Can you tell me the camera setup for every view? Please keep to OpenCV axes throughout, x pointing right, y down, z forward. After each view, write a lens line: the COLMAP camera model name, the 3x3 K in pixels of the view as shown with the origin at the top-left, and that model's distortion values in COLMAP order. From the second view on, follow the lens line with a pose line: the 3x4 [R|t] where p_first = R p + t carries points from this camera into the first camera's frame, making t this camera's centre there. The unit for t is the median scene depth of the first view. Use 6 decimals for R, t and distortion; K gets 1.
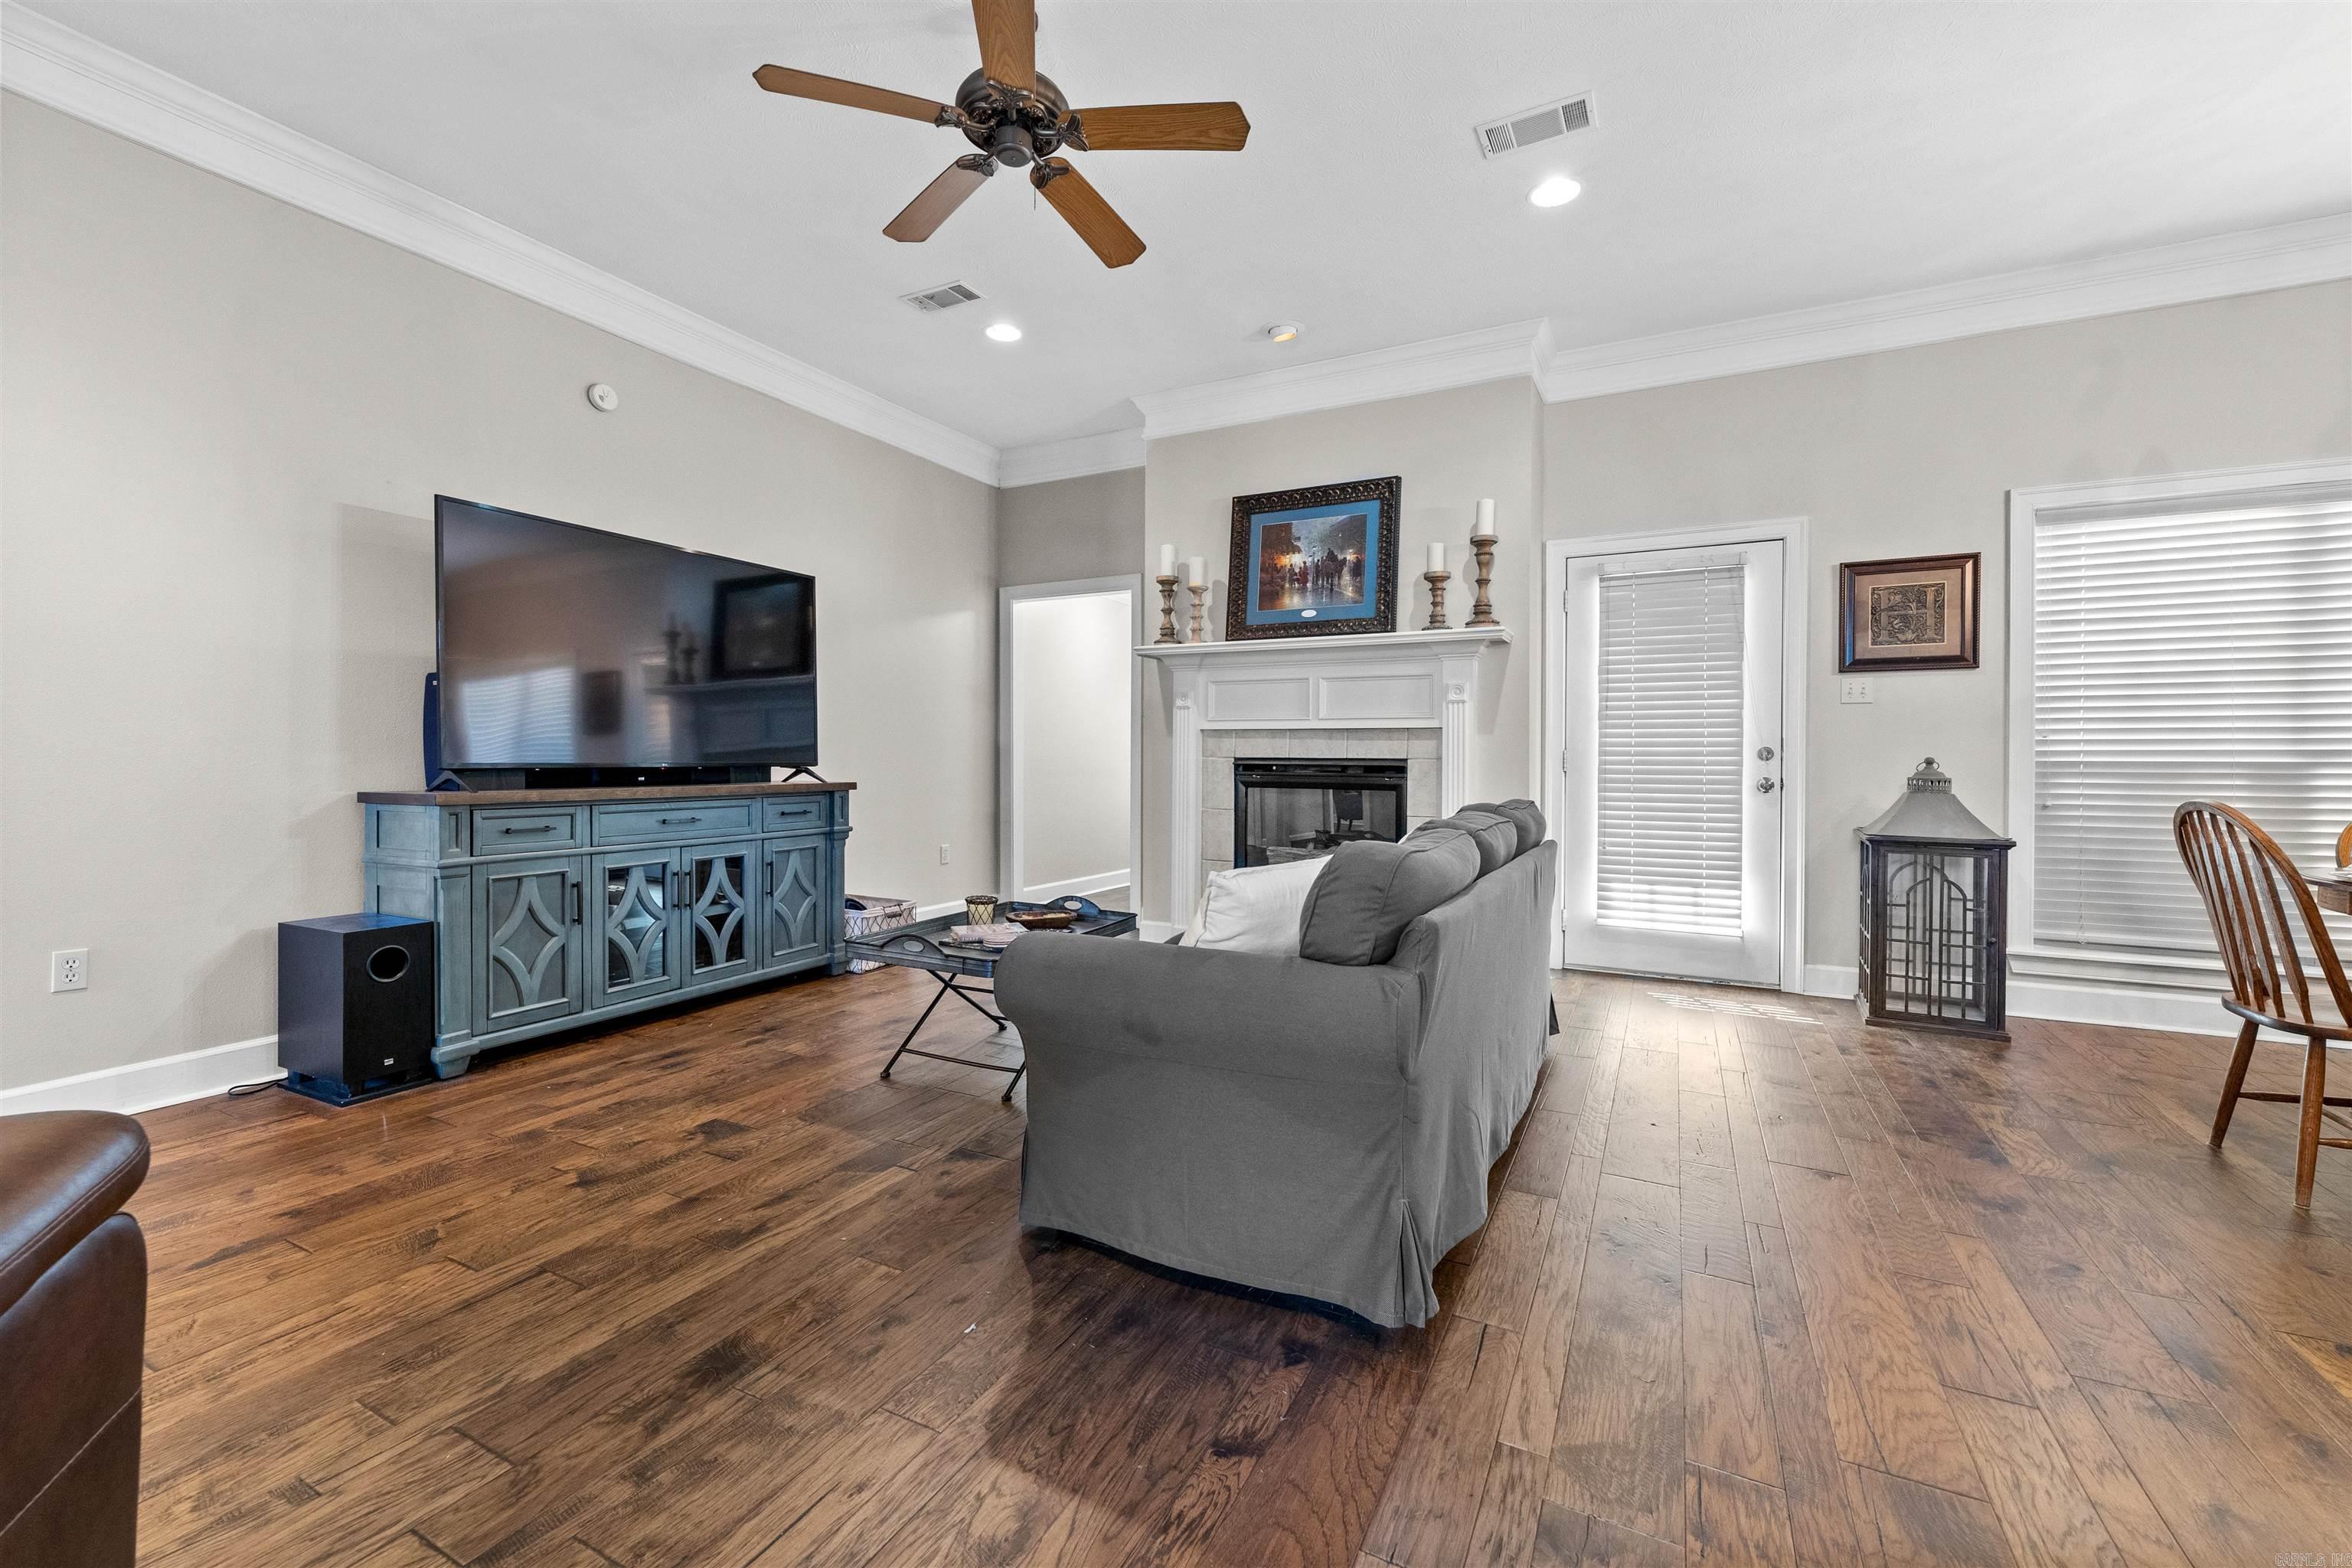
lens RADIAL K [[955.2, 0, 1173.5], [0, 955.2, 764.6], [0, 0, 1]] dist [0.002347, 0.000668]
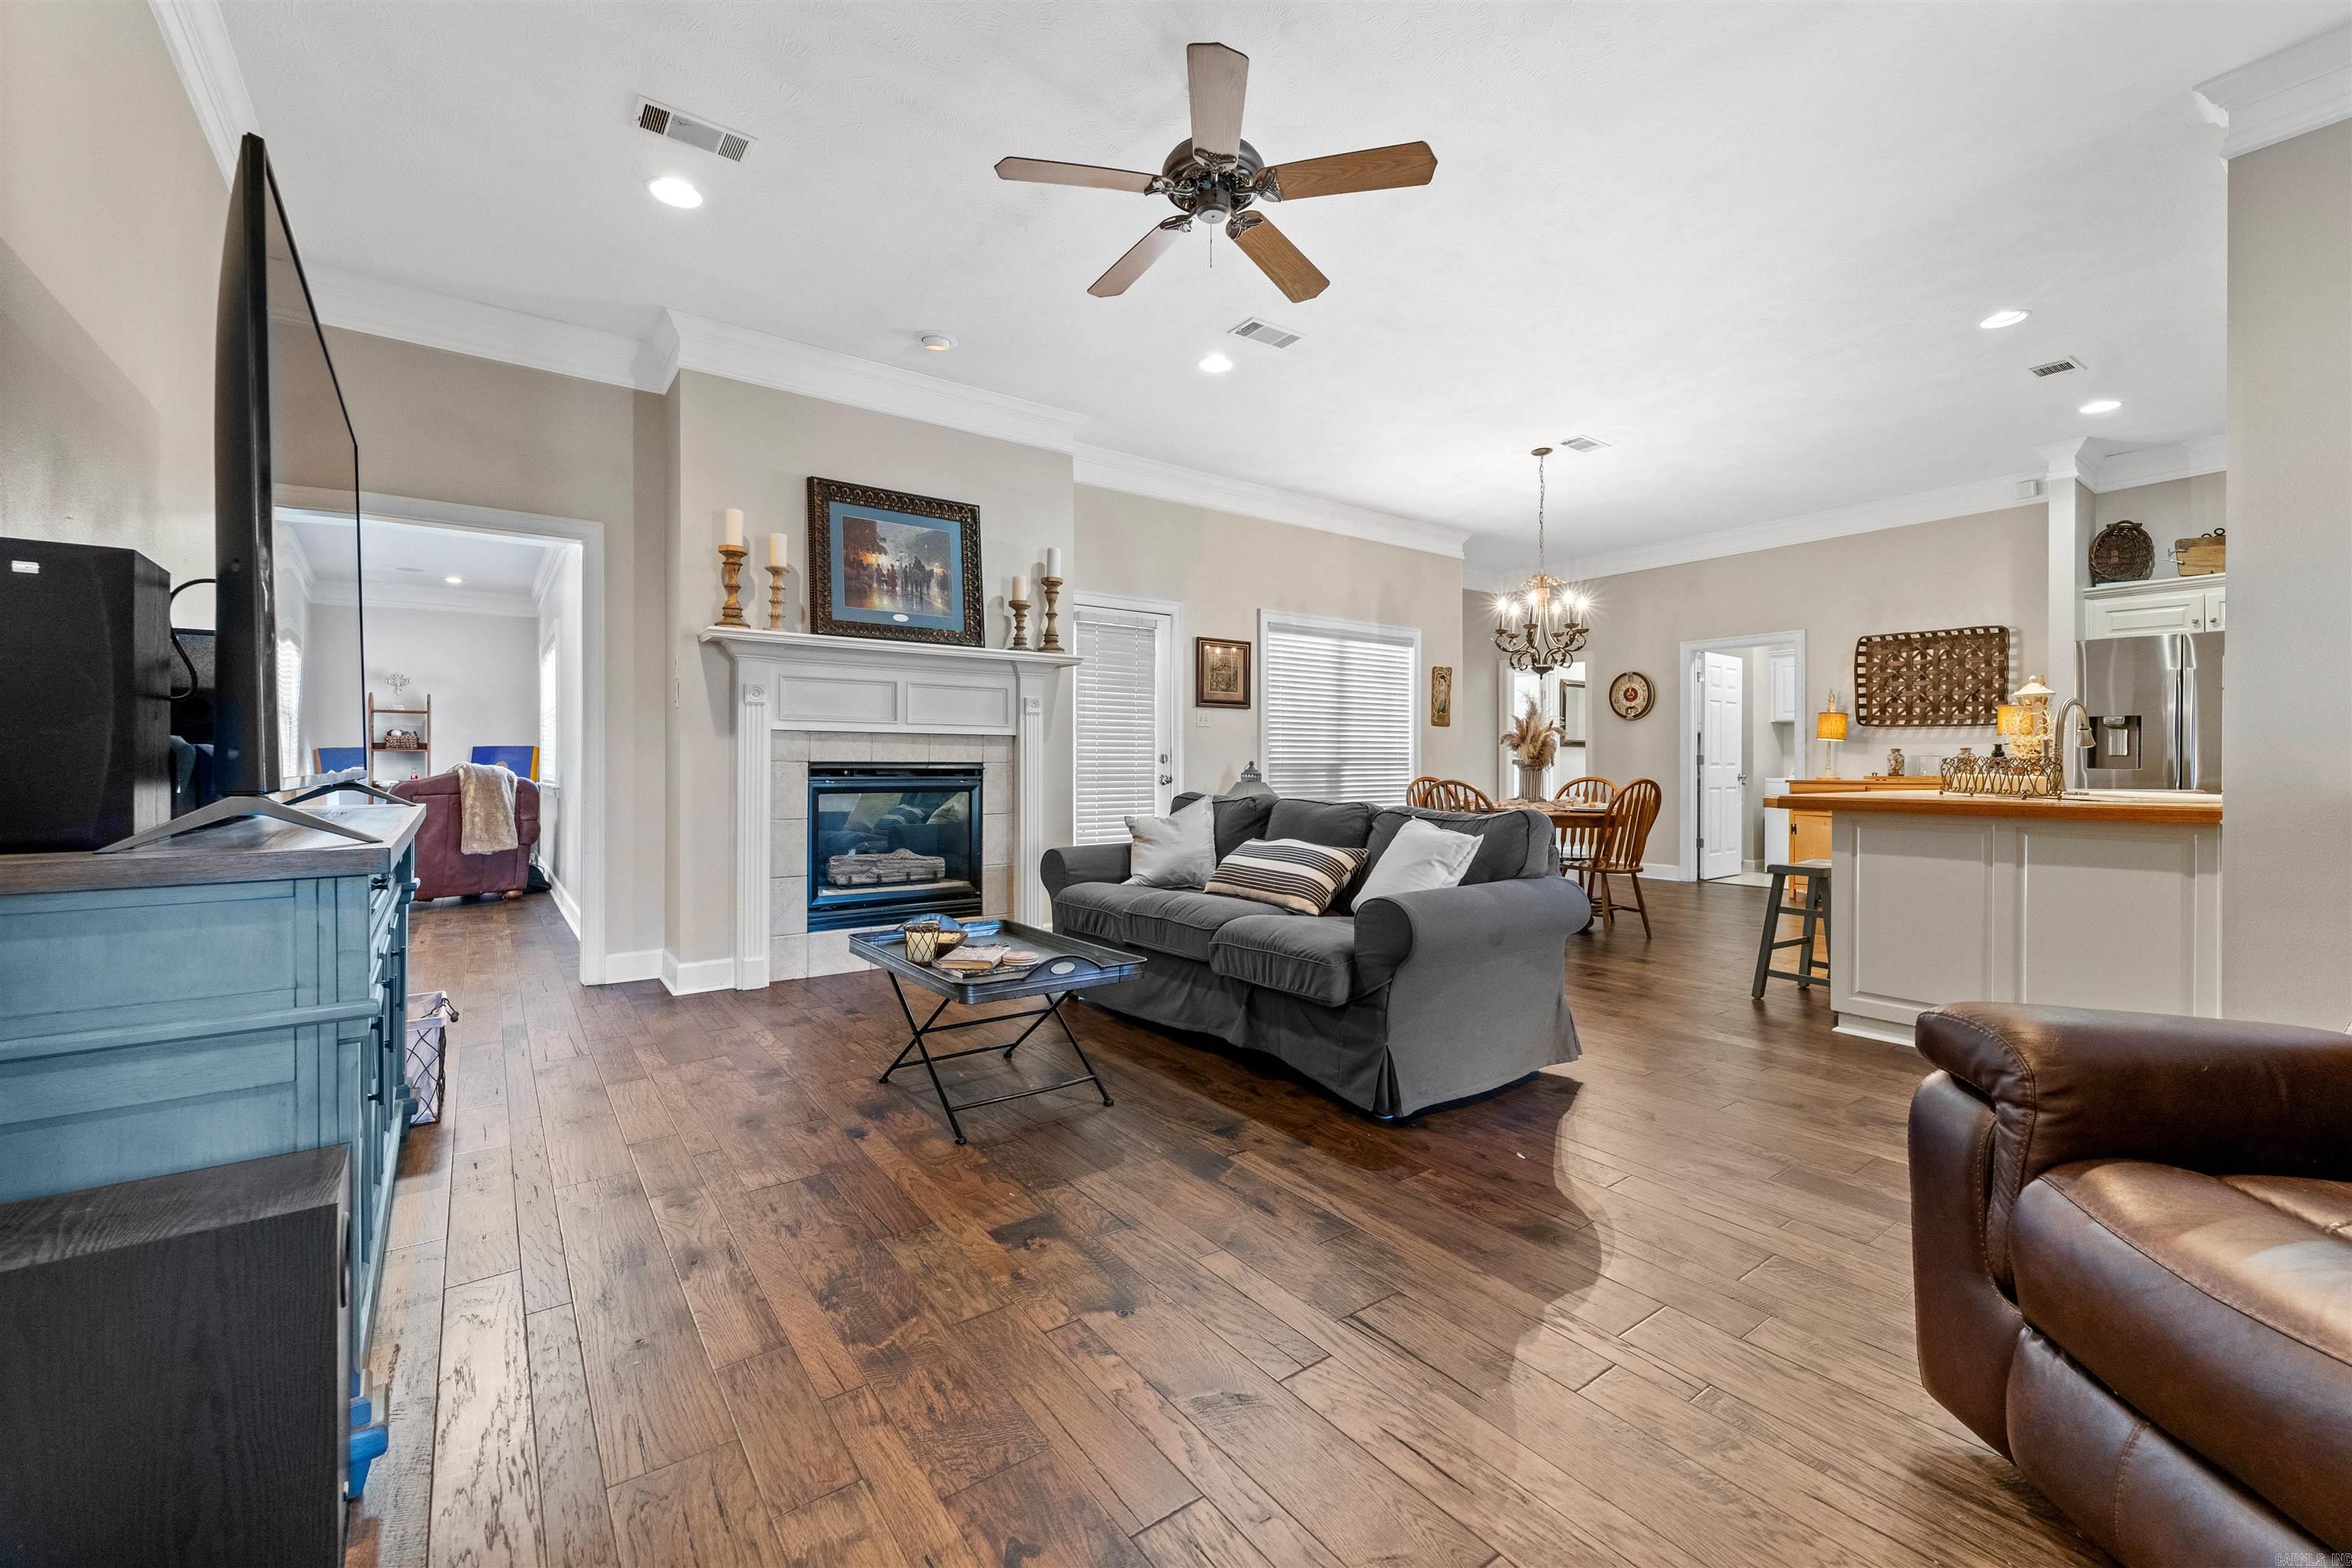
lens RADIAL K [[955.2, 0, 1173.5], [0, 955.2, 764.6], [0, 0, 1]] dist [0.002347, 0.000668]
pose [[0.444765, -0.004416, 0.895636, -0.676643], [0.006385, 0.999978, 0.001760, -0.004186], [-0.895624, 0.004935, 0.444784, 0.319841]]
